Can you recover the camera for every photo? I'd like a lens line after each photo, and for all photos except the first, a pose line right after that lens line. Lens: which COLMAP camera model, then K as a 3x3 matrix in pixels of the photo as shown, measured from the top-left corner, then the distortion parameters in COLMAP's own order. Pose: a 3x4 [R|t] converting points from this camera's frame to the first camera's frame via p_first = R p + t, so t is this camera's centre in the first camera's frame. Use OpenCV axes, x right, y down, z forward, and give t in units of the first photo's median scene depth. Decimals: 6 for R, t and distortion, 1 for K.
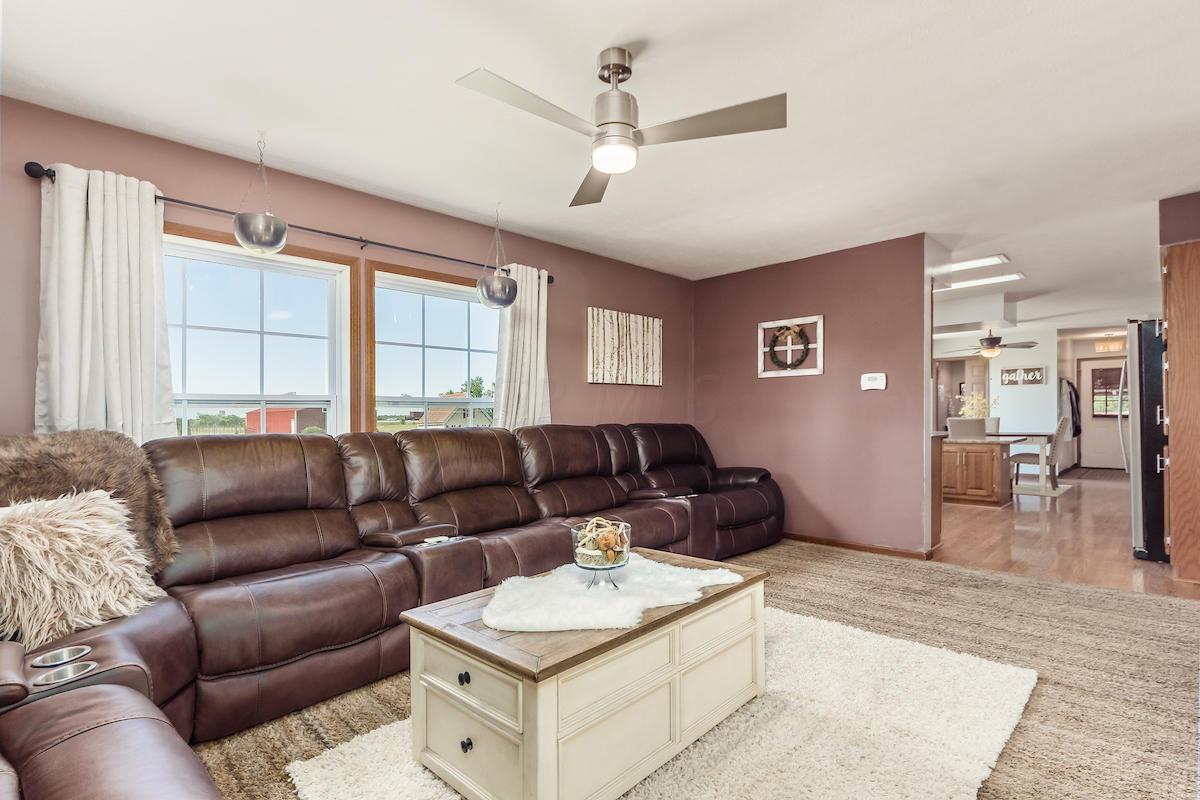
lens RADIAL K [[588.1, 0, 610.8], [0, 588.1, 428.4], [0, 0, 1]] dist [0.002779, -0.001552]
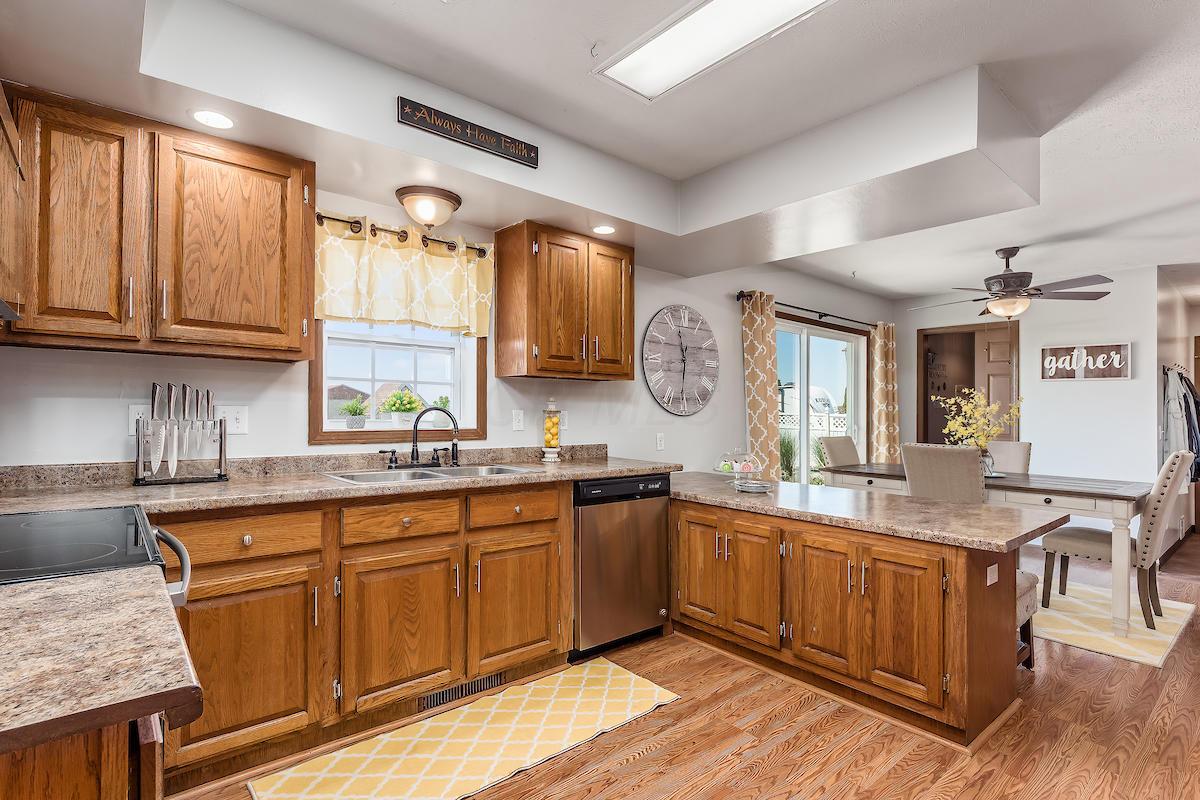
lens RADIAL K [[588.1, 0, 607.8], [0, 588.1, 395.8], [0, 0, 1]] dist [0.002779, -0.001552]
pose [[0.994626, 0.032991, -0.098134, 0.337835], [-0.036612, 0.998705, -0.035337, -0.025254], [0.096841, 0.038740, 0.994546, 0.450438]]
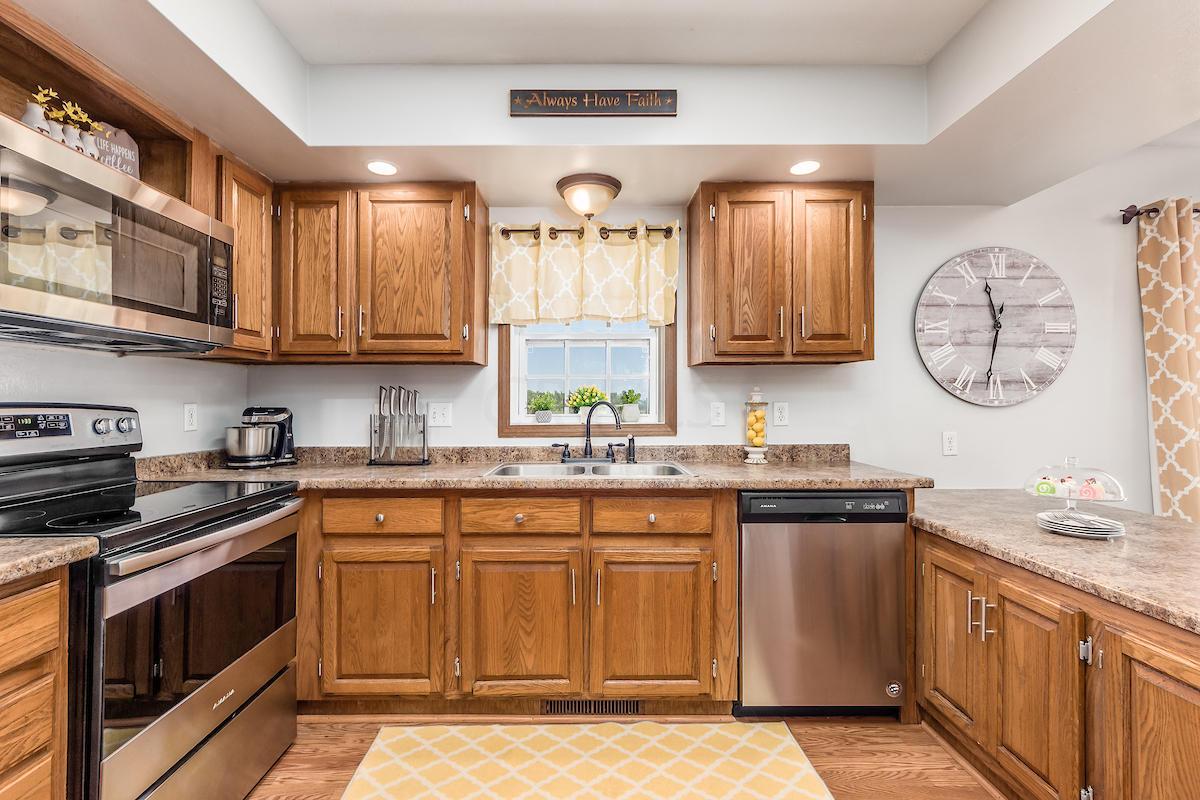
lens RADIAL K [[534.3, 0, 596.4], [0, 534.3, 397.4], [0, 0, 1]] dist [0.003490, -0.000619]
pose [[0.688134, 0.011257, -0.725497, 0.405292], [-0.020743, 0.999776, -0.004162, -0.027267], [0.725287, 0.017913, 0.688213, 0.548042]]
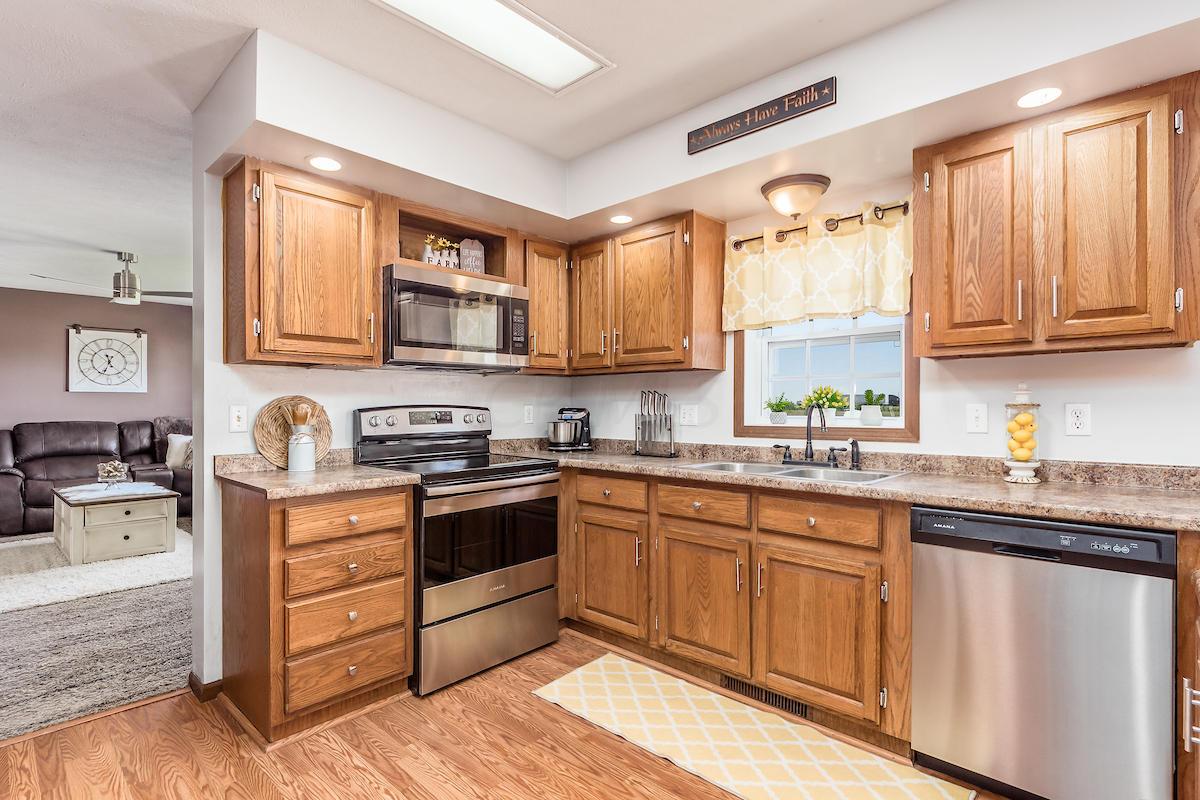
lens RADIAL K [[588.1, 0, 593.1], [0, 588.1, 400.6], [0, 0, 1]] dist [0.002779, -0.001552]
pose [[-0.005157, 0.012714, -0.999906, 0.490106], [-0.009505, 0.999873, 0.012763, -0.029940], [0.999942, 0.009570, -0.005035, 0.620602]]
